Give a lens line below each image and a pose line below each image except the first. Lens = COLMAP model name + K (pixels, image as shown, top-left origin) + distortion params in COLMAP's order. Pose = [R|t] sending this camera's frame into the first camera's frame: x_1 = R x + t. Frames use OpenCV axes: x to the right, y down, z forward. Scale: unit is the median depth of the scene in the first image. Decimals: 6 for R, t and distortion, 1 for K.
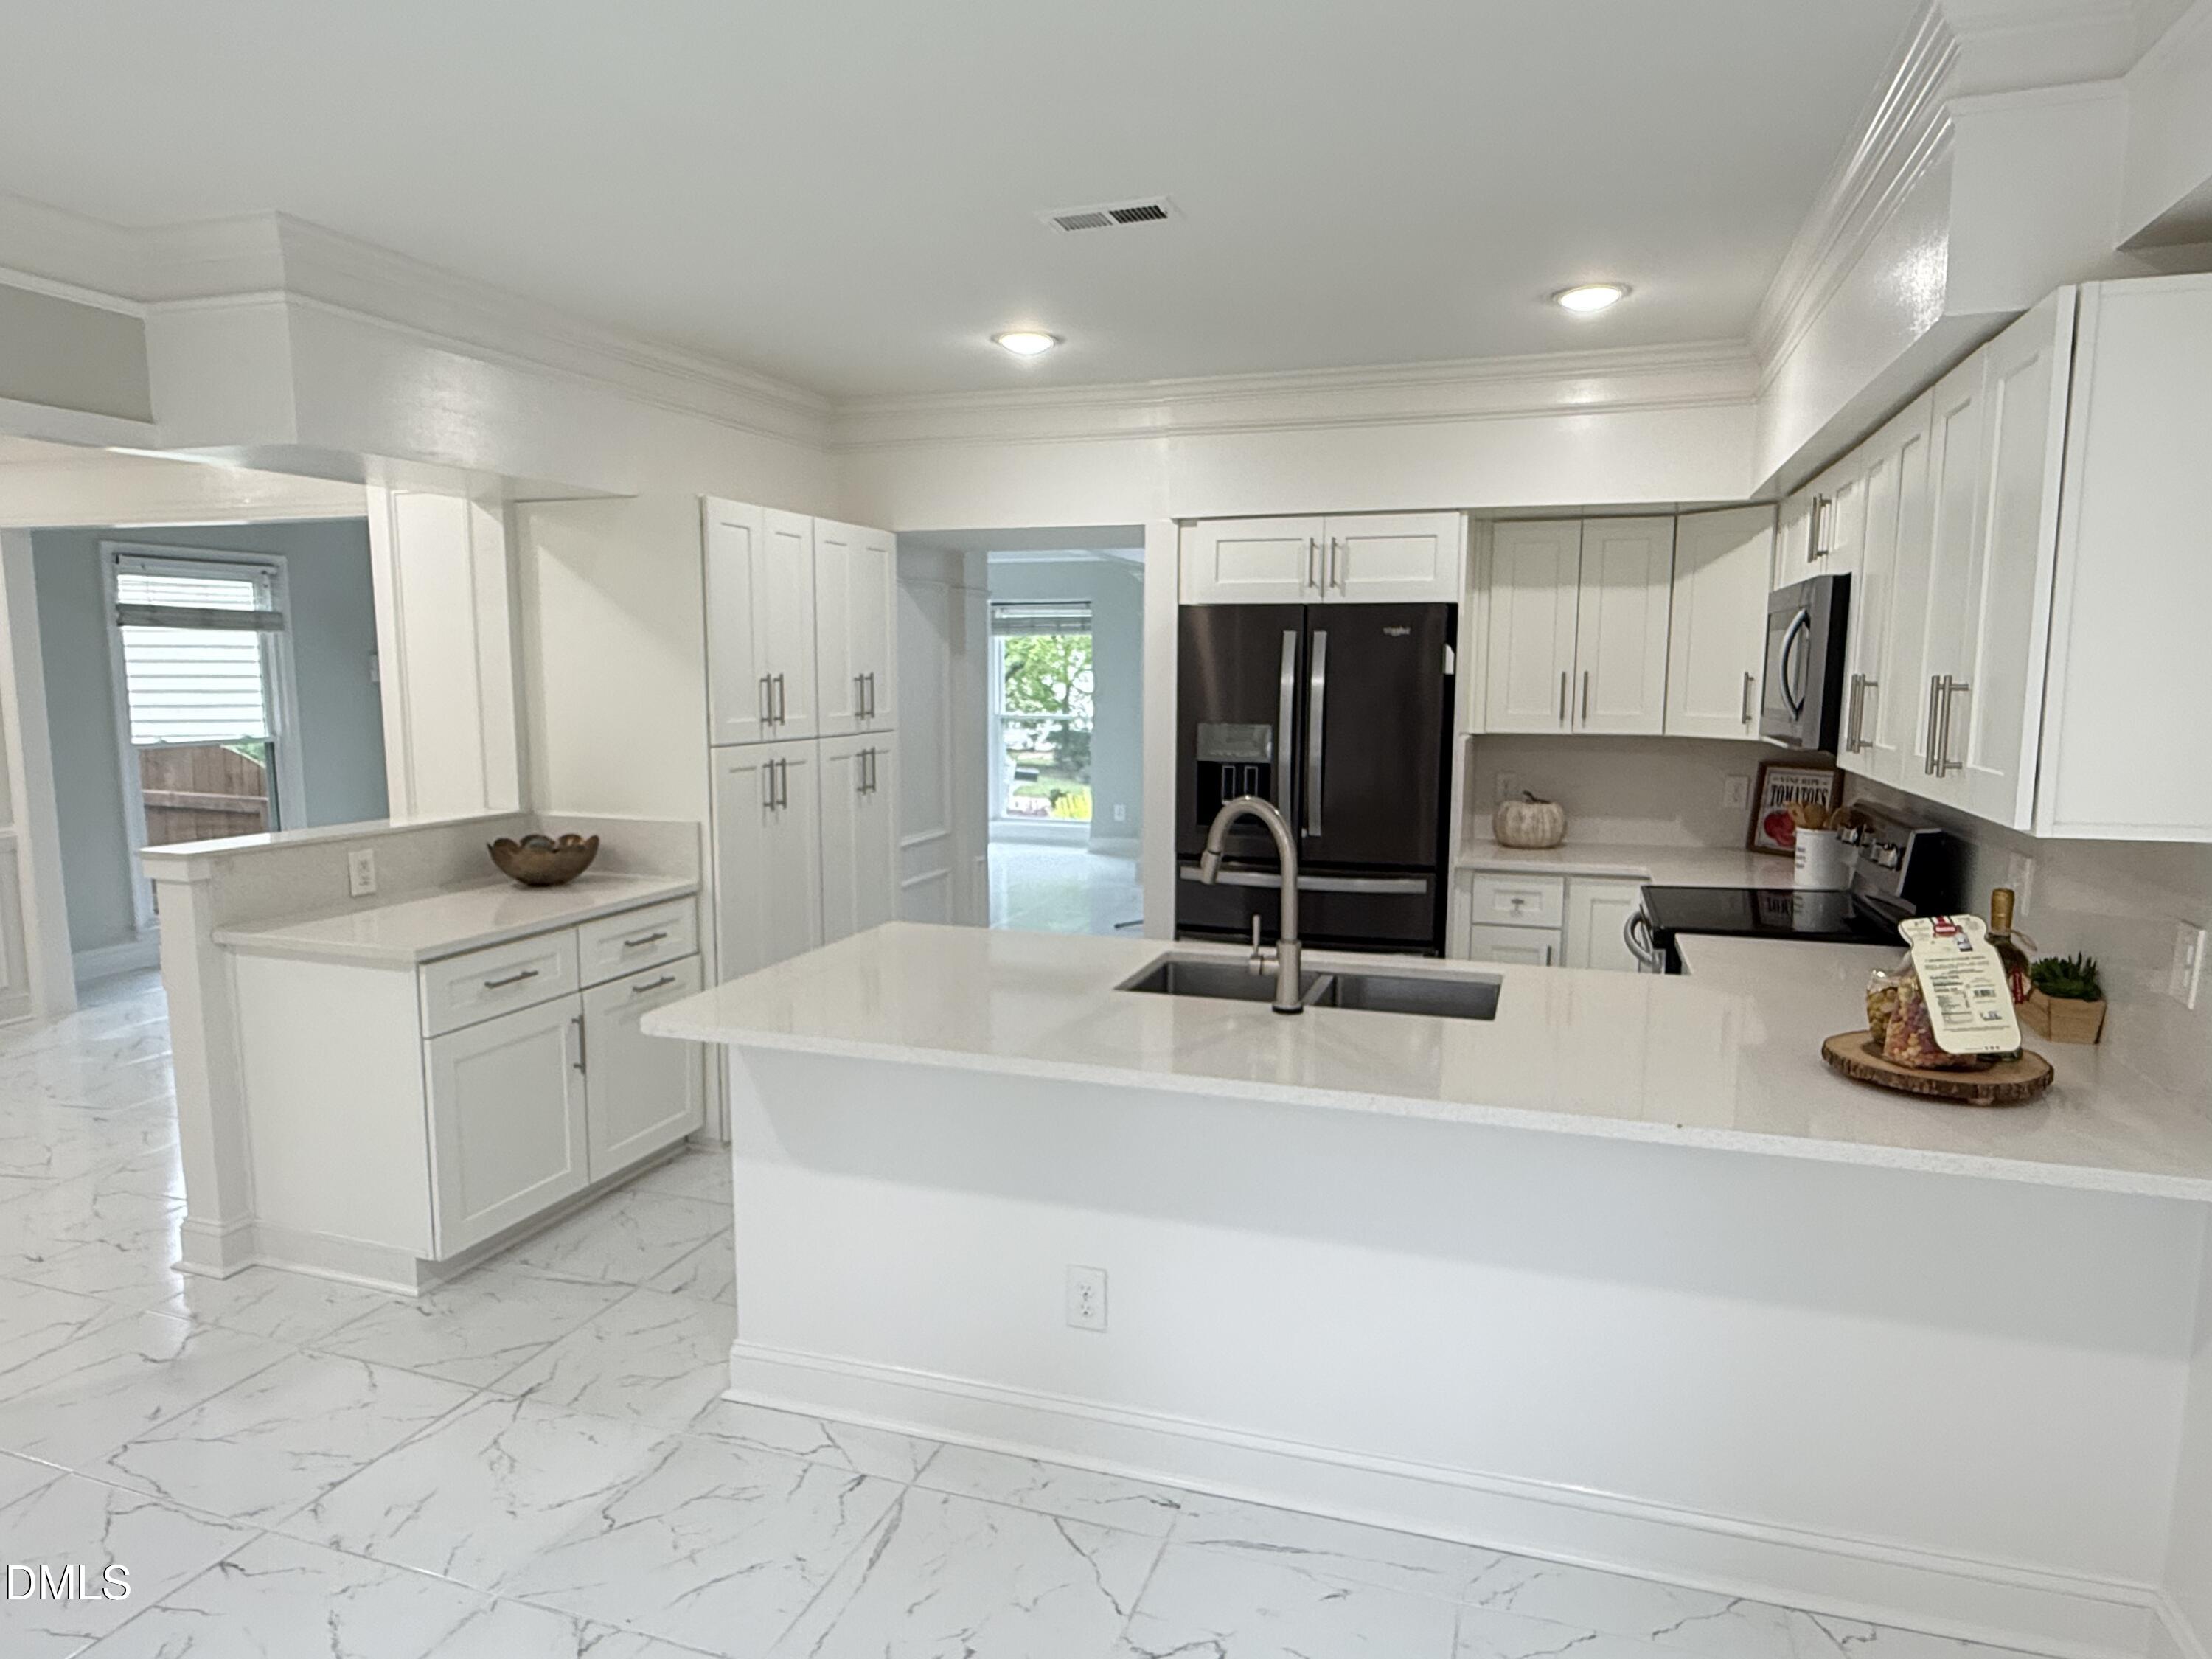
lens RADIAL K [[1337.6, 0, 1109.1], [0, 1337.6, 842.7], [0, 0, 1]] dist [0.002320, 0.000909]
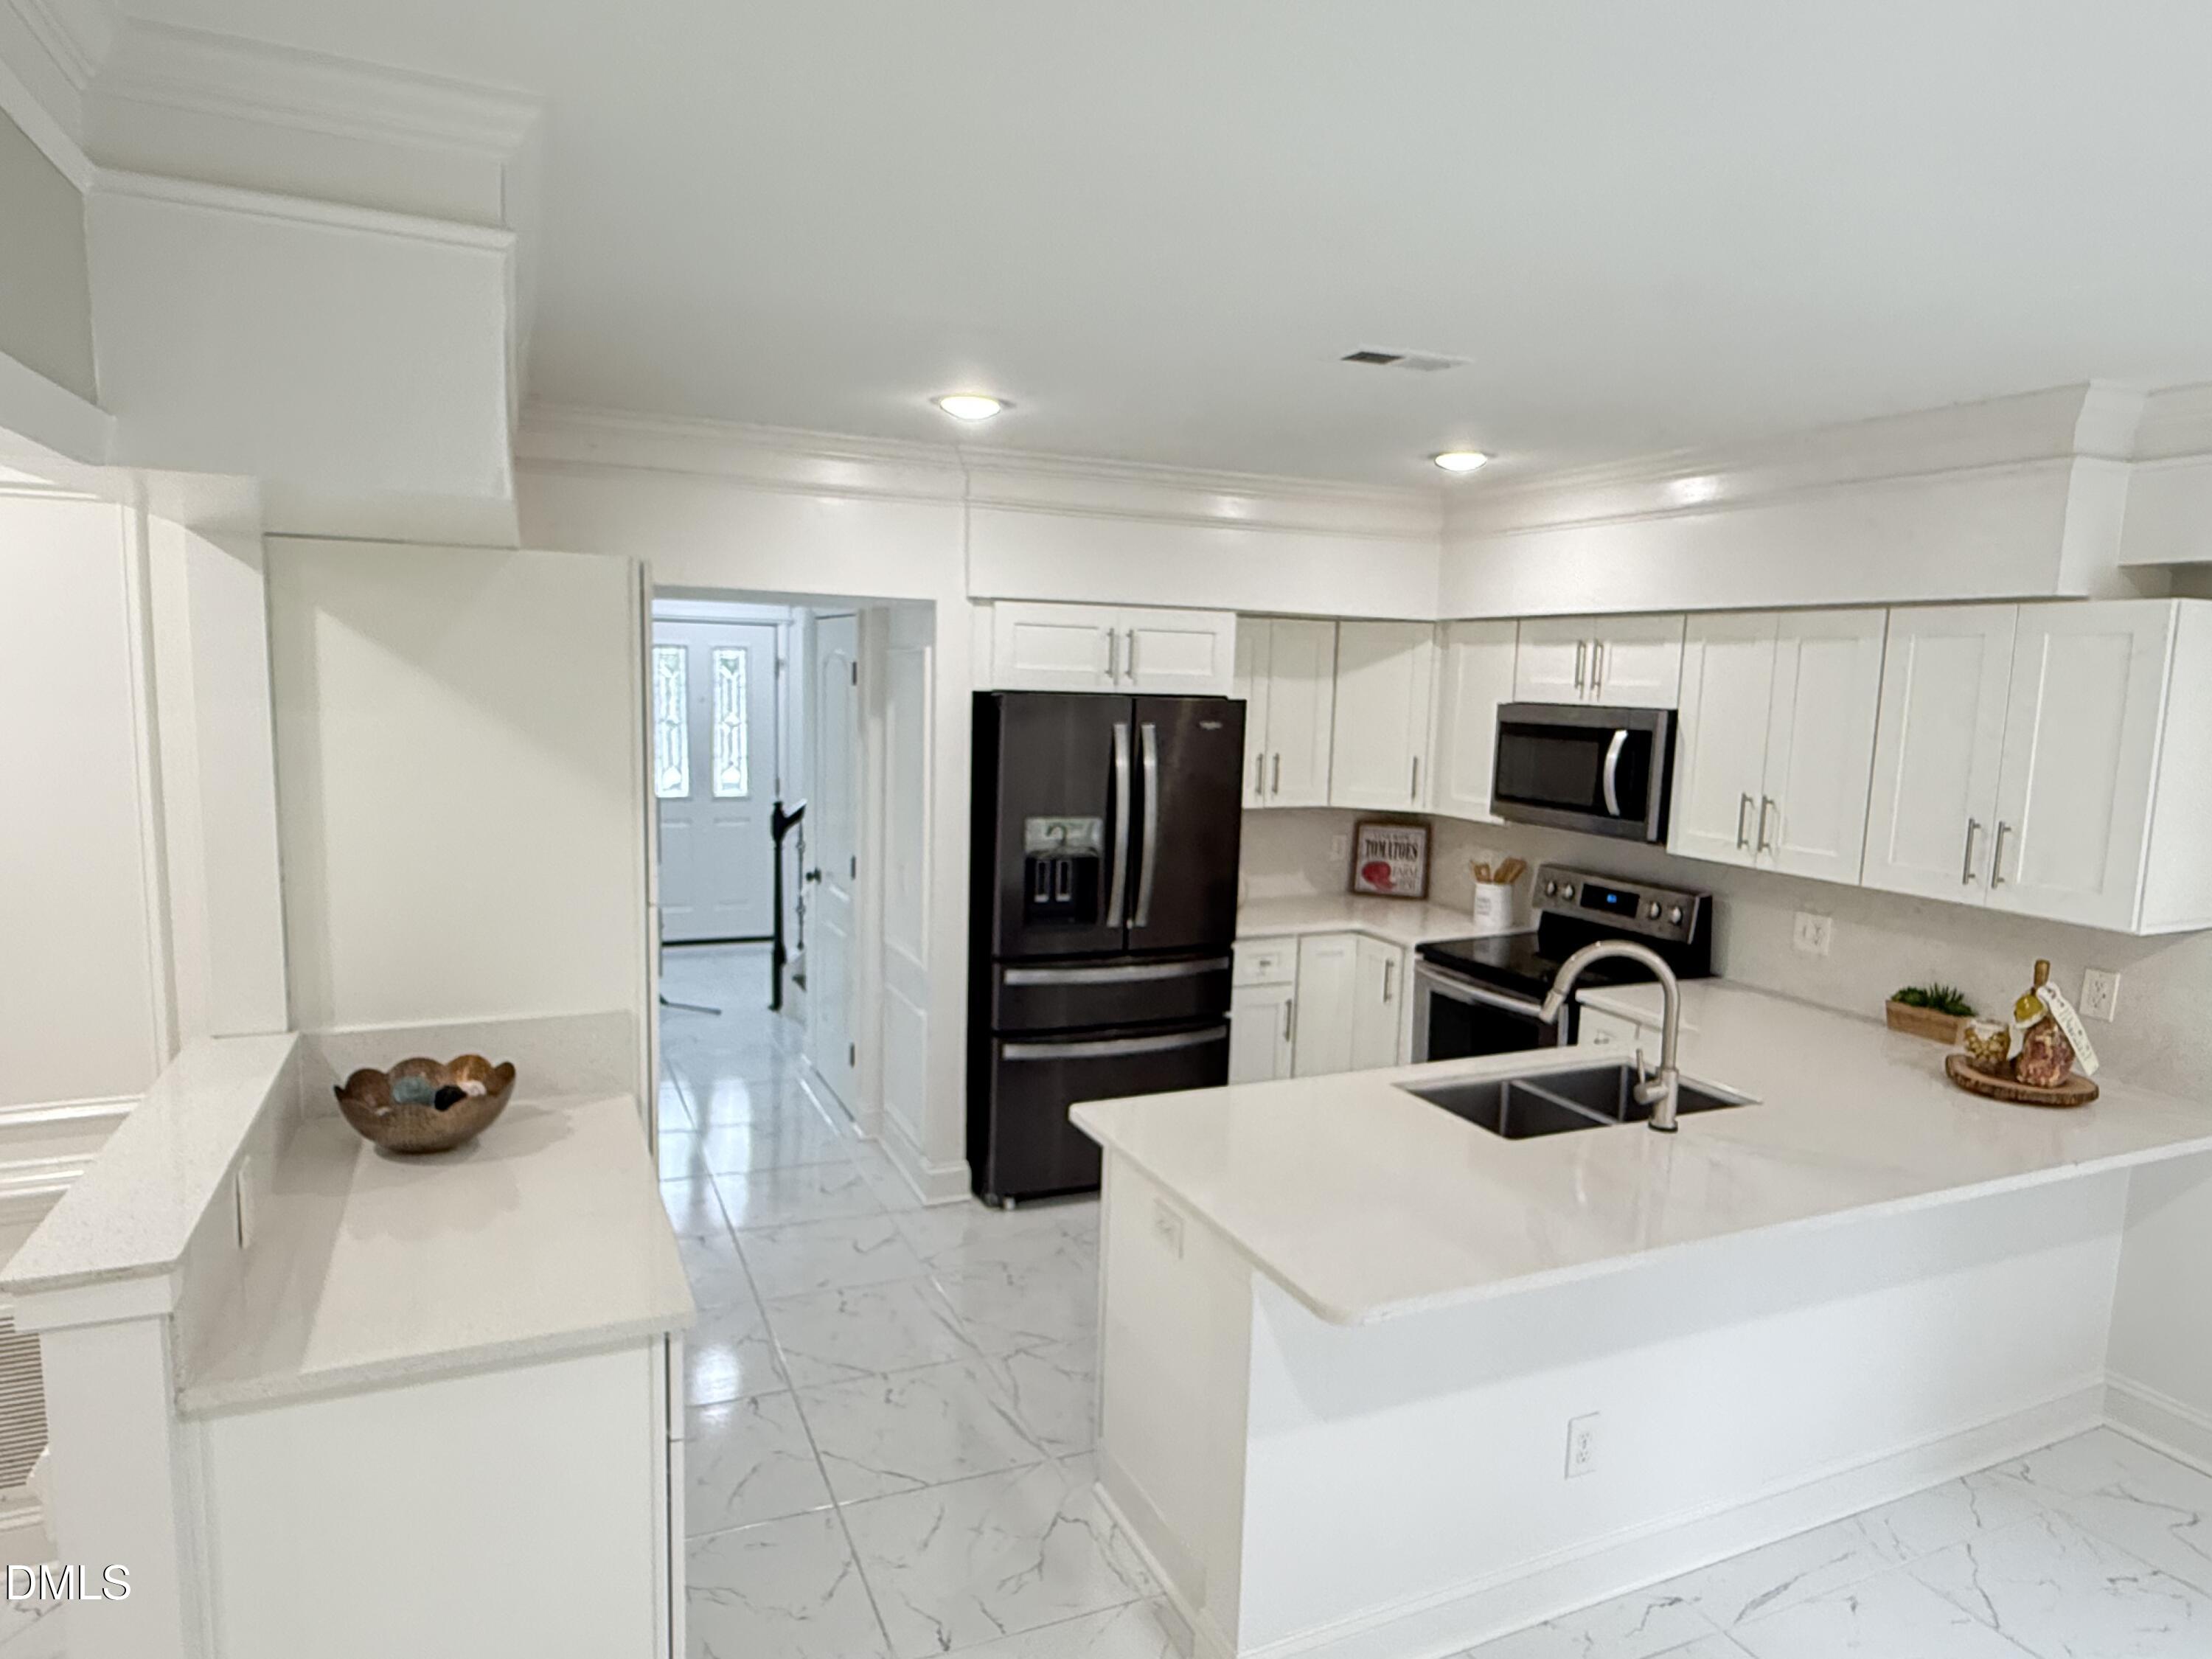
lens RADIAL K [[1342.1, 0, 1101.7], [0, 1342.1, 848.5], [0, 0, 1]] dist [-0.004022, 0.001689]
pose [[0.737805, -0.072084, 0.671154, -0.541355], [0.063165, 0.997292, 0.037674, -0.102934], [-0.672052, 0.014597, 0.740360, 0.270467]]
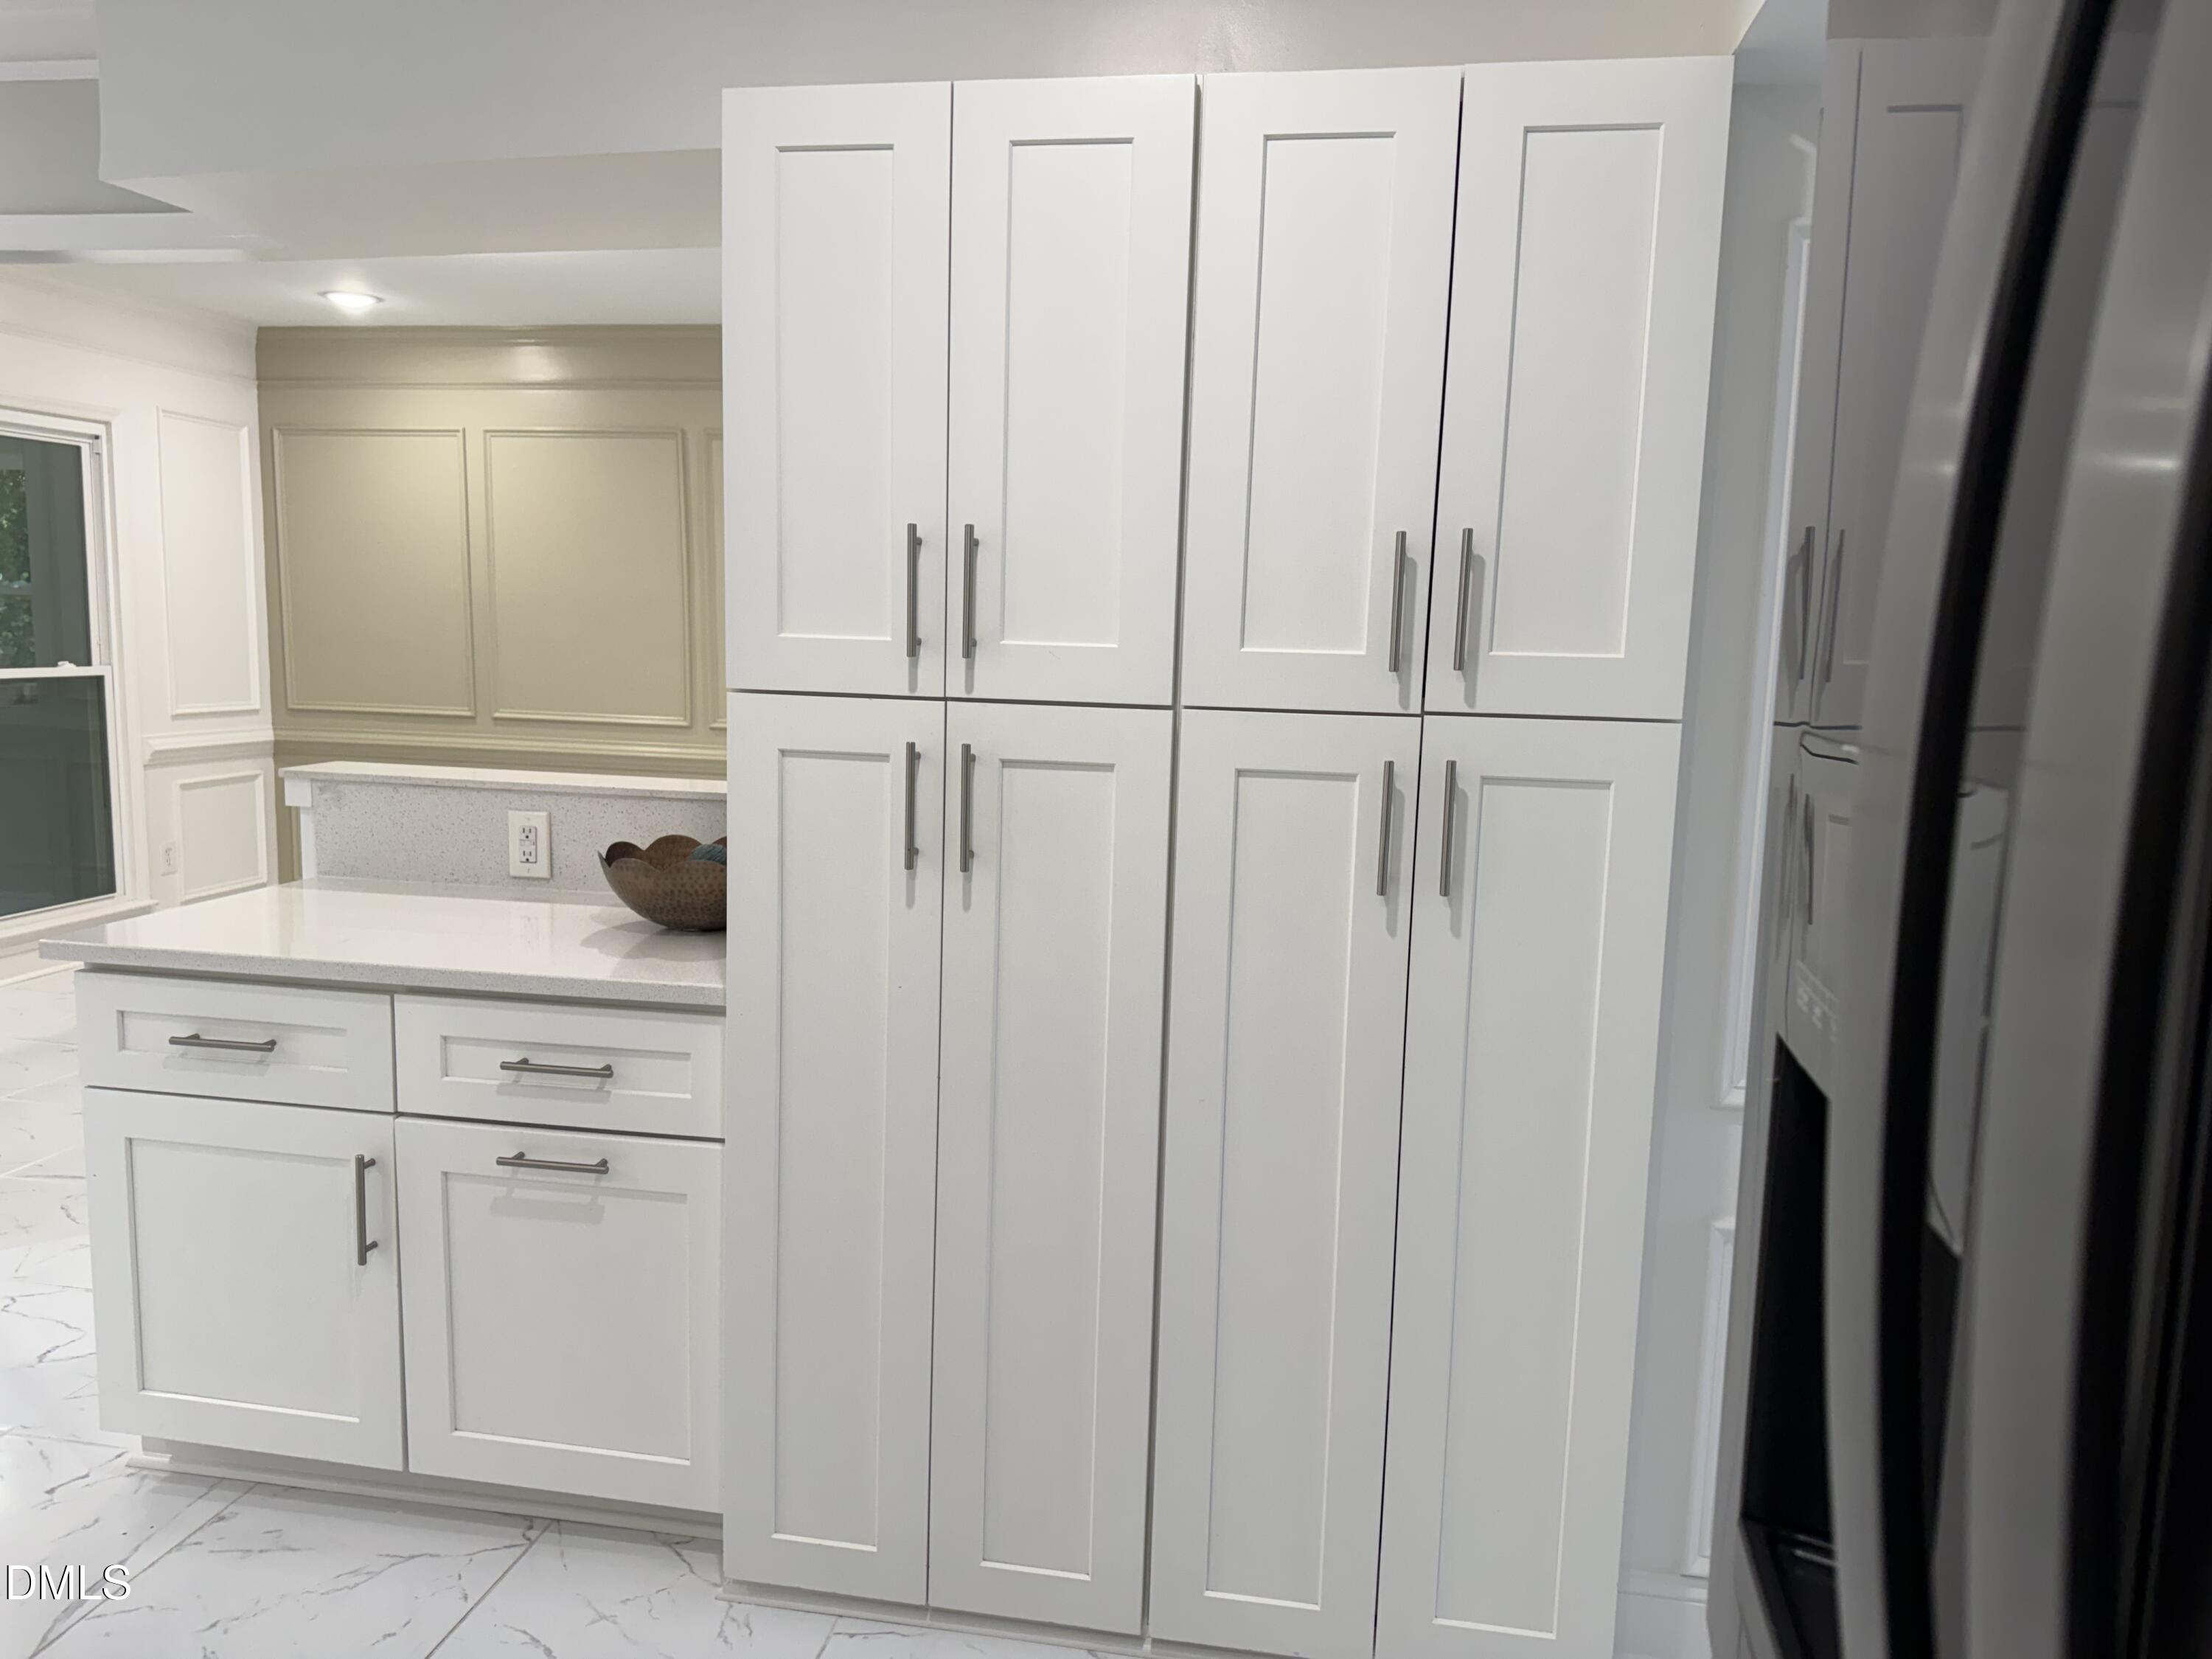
lens RADIAL K [[1557.9, 0, 1106.0], [0, 1557.9, 829.5], [0, 0, 1]] dist [0.068333, -0.090867]
pose [[0.150853, 0.124983, -0.980624, 0.202918], [-0.154403, 0.982780, 0.101505, -0.088344], [0.976424, 0.136099, 0.167553, 0.935582]]
